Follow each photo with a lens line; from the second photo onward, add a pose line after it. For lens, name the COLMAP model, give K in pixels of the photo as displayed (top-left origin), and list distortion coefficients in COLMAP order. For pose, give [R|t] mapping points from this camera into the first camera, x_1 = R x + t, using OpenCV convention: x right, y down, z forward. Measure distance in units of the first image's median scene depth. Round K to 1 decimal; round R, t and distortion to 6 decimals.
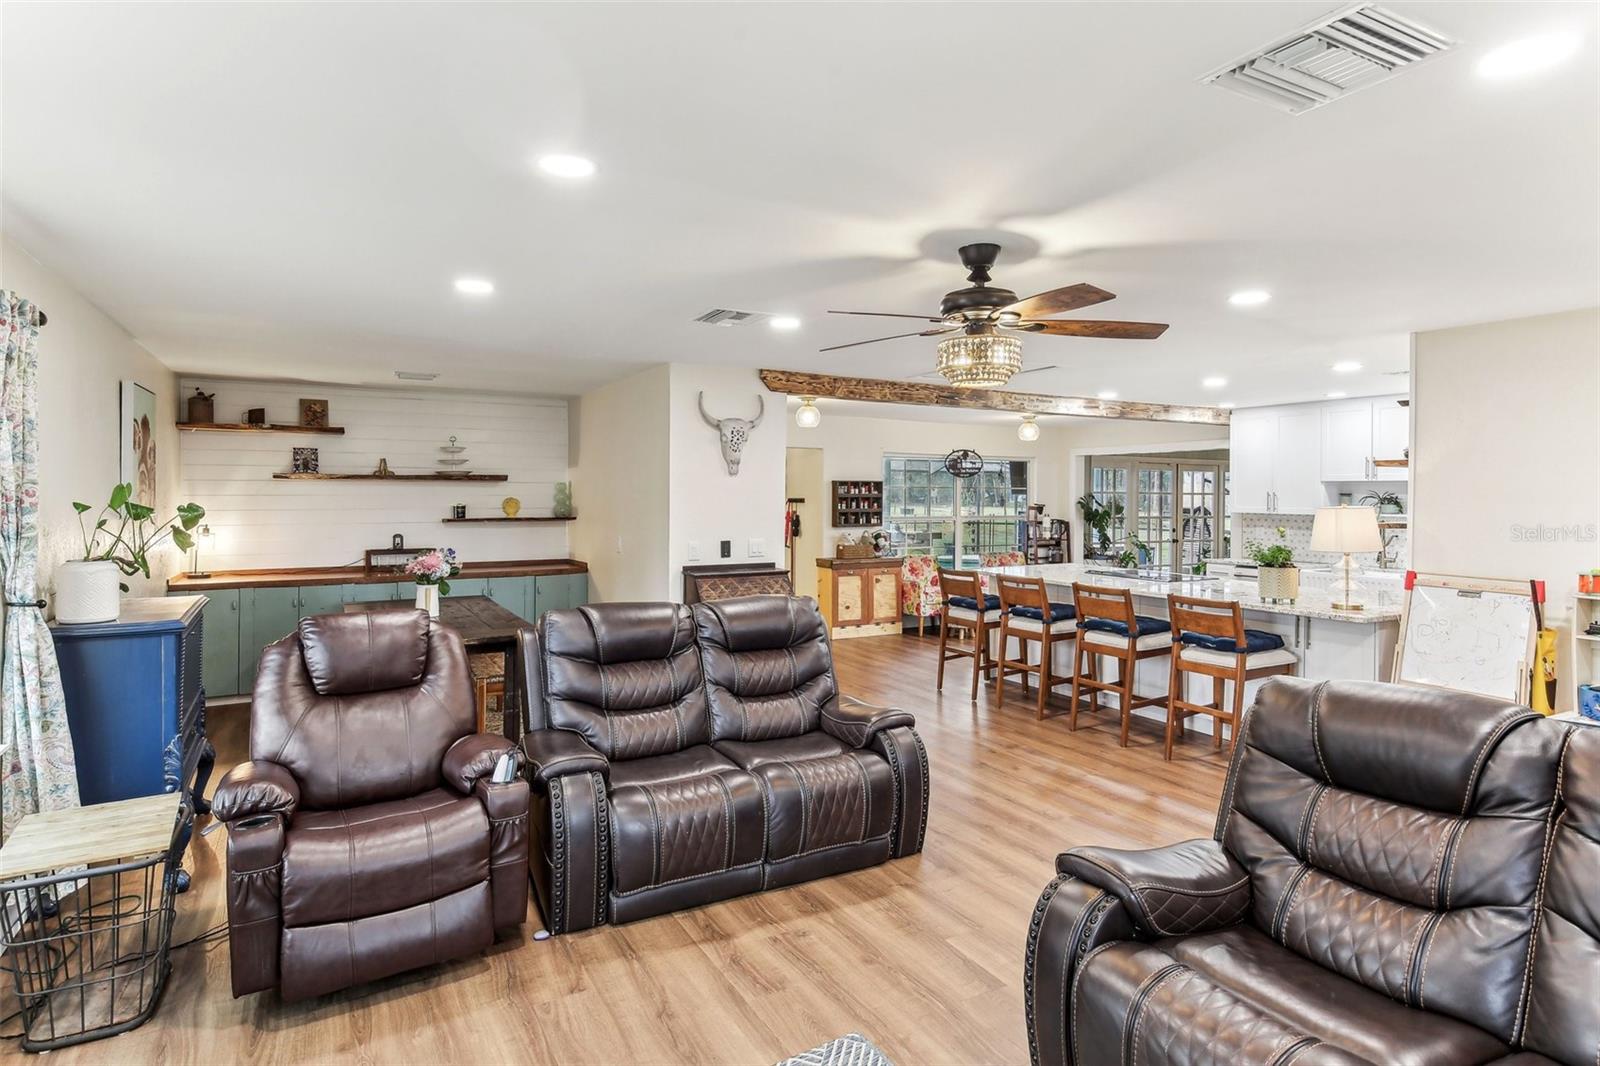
lens RADIAL K [[852.2, 0, 786.5], [0, 852.2, 495.8], [0, 0, 1]] dist [0.020920, -0.000051]
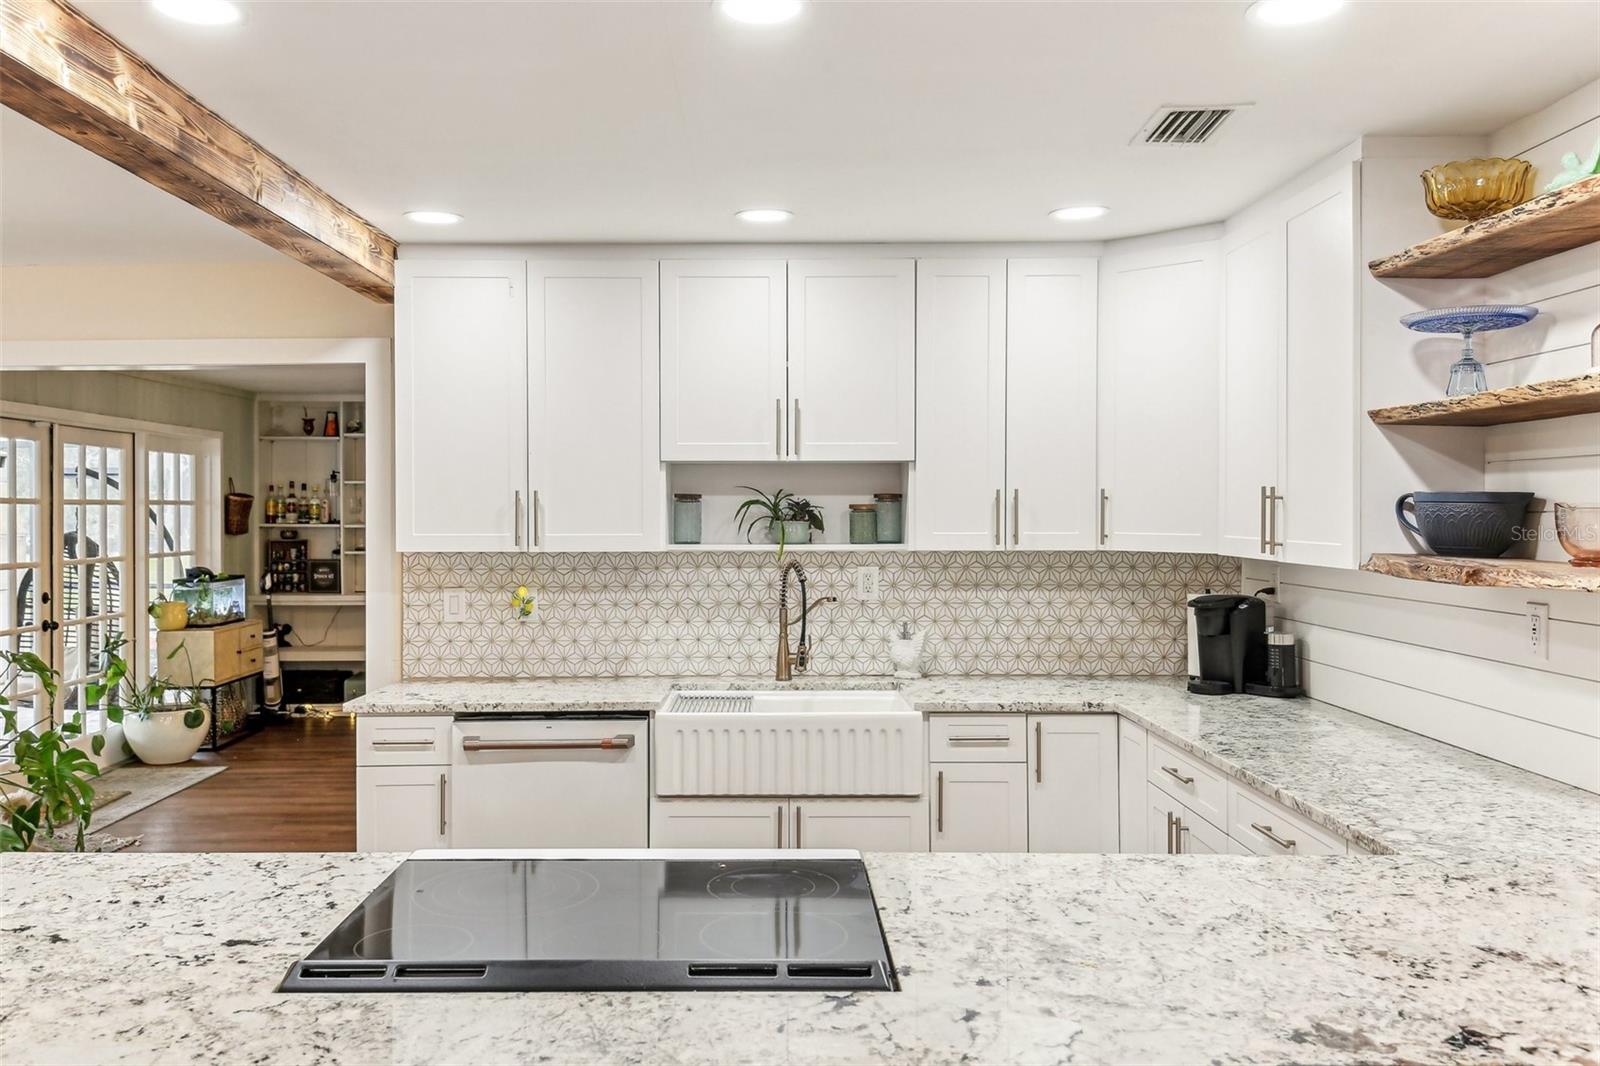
lens RADIAL K [[1313.5, 0, 793.9], [0, 1313.5, 508.1], [0, 0, 1]] dist [0.060984, -0.005904]
pose [[0.487856, -0.008988, 0.872878, 0.131360], [0.009640, 0.999941, 0.004908, 0.000982], [-0.872871, 0.006020, 0.487914, 0.562103]]
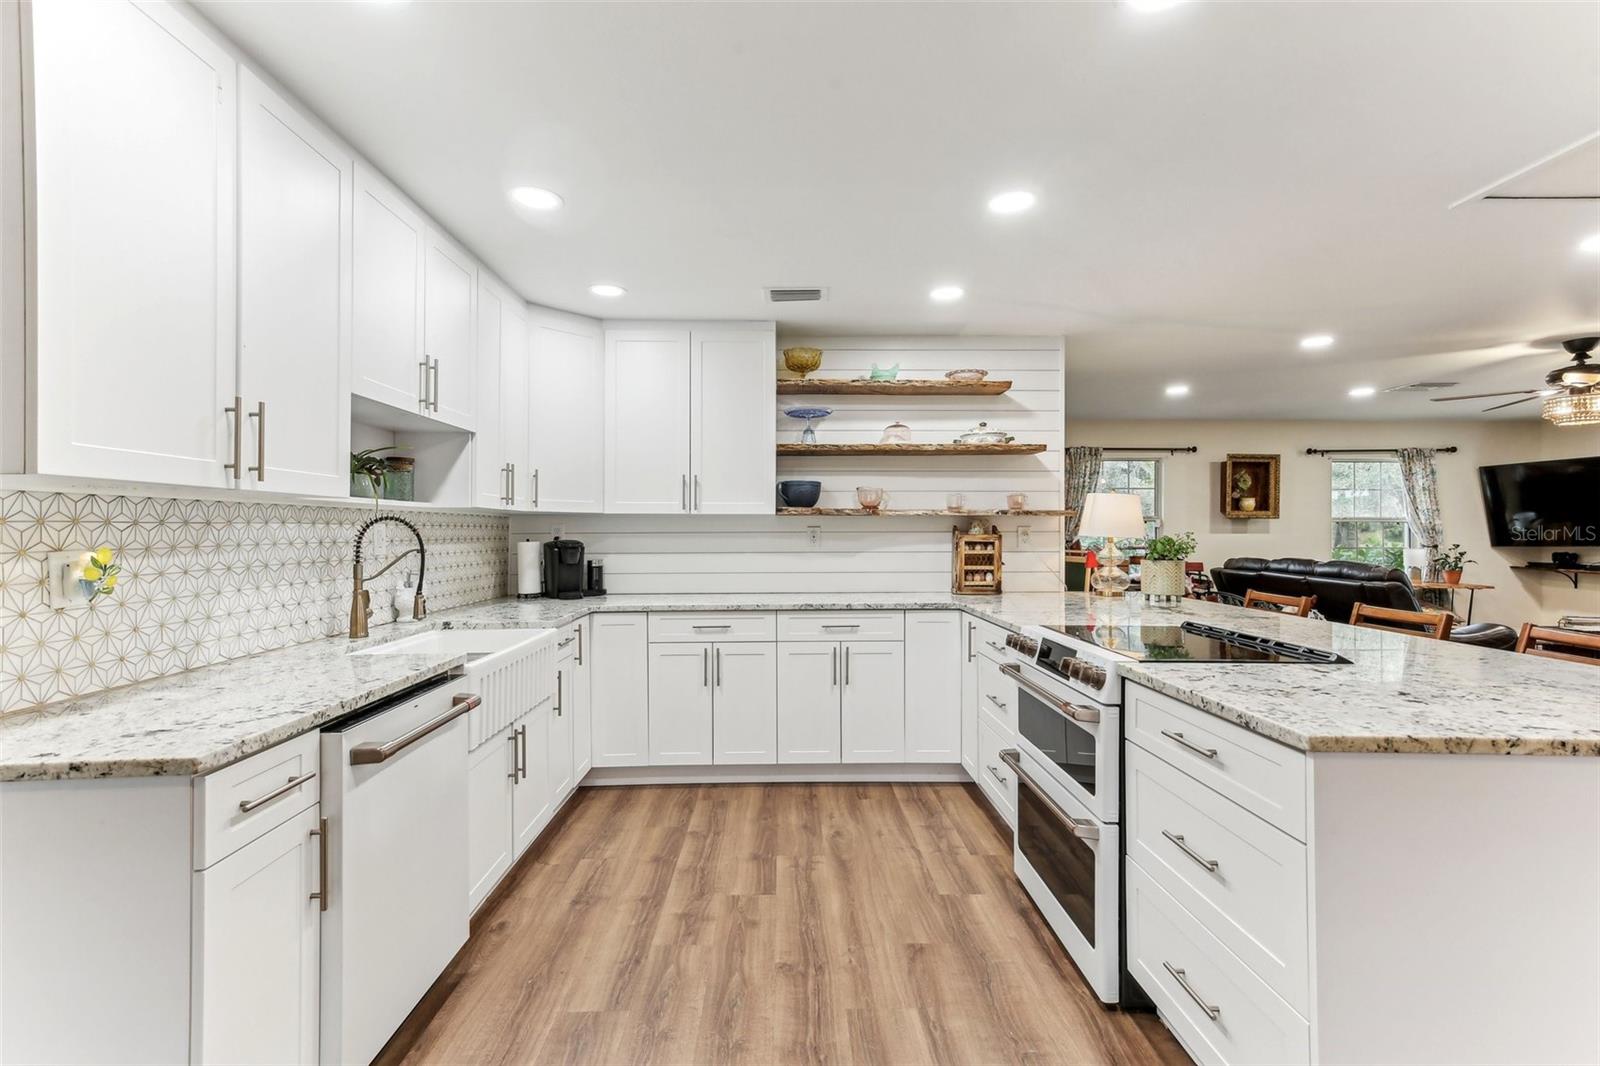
lens RADIAL K [[735.6, 0, 795.6], [0, 735.6, 521.3], [0, 0, 1]] dist [0.014950, 0.001030]
pose [[-0.885128, 0.002486, 0.465342, 0.291140], [0.000115, 0.999987, -0.005123, 0.026815], [-0.465348, -0.004481, -0.885116, 0.973991]]
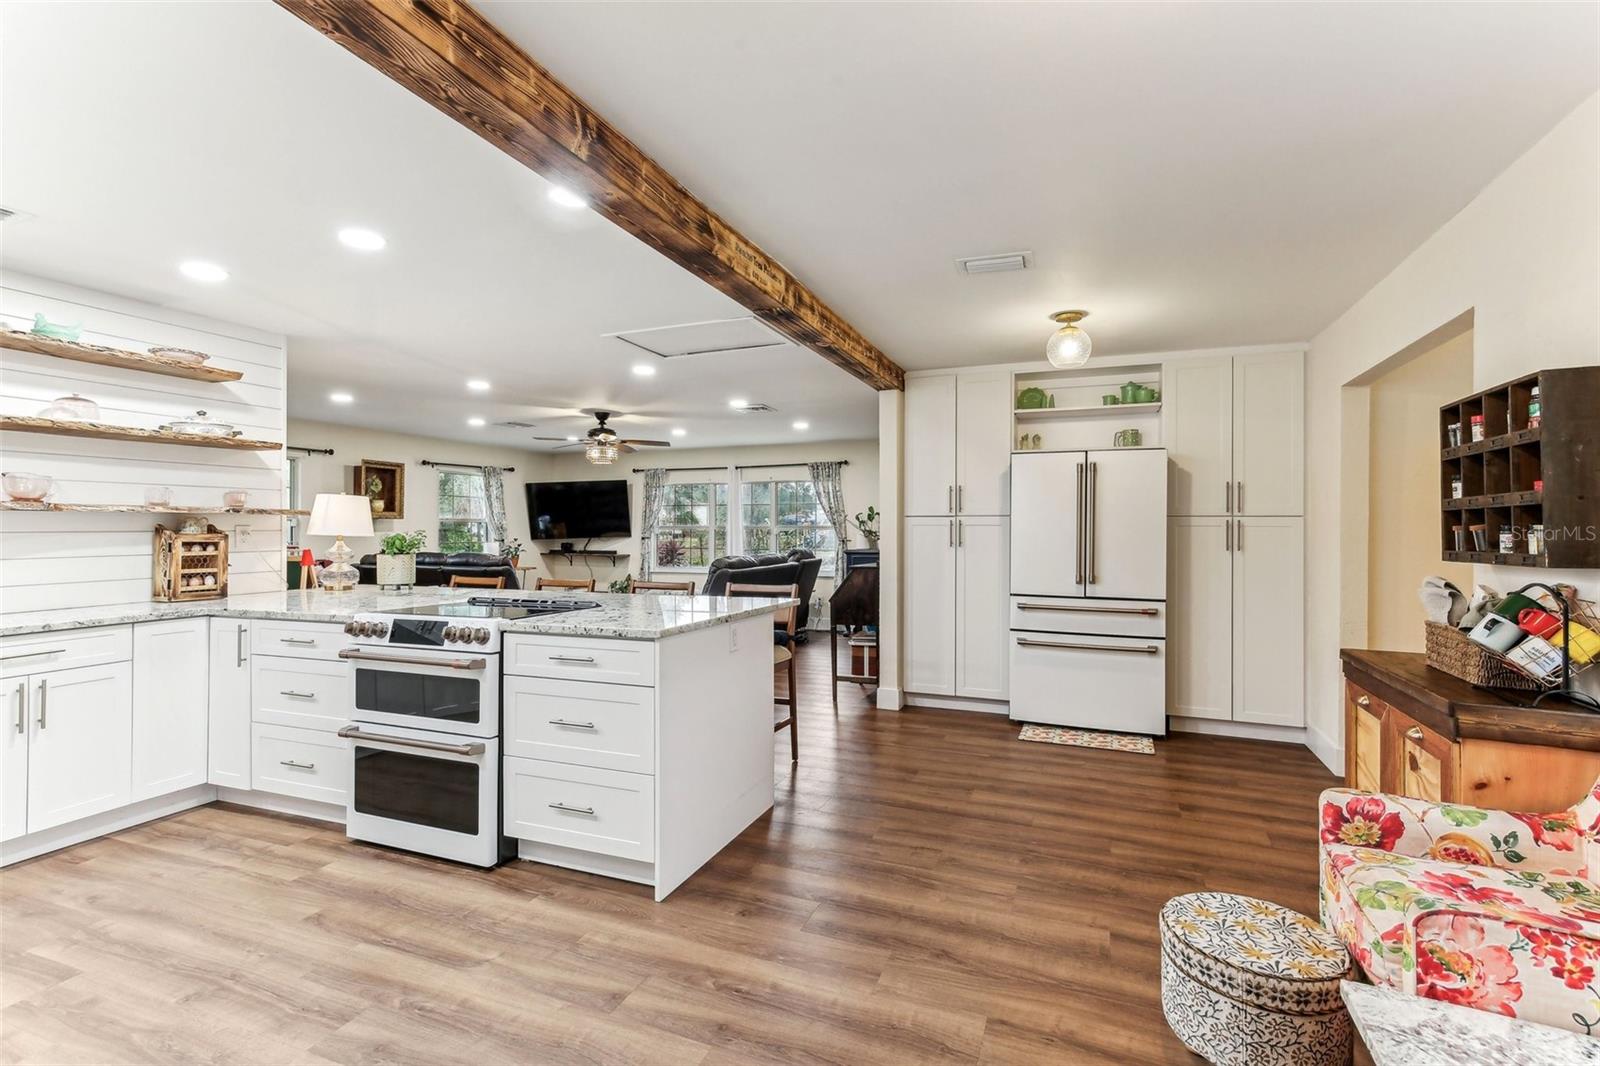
lens RADIAL K [[735.6, 0, 795.6], [0, 735.6, 521.3], [0, 0, 1]] dist [0.014950, 0.001030]
pose [[-0.776677, -0.006346, -0.629867, 0.395794], [-0.003492, 0.999977, -0.005769, 0.026674], [0.629889, -0.002281, -0.776682, 1.045853]]
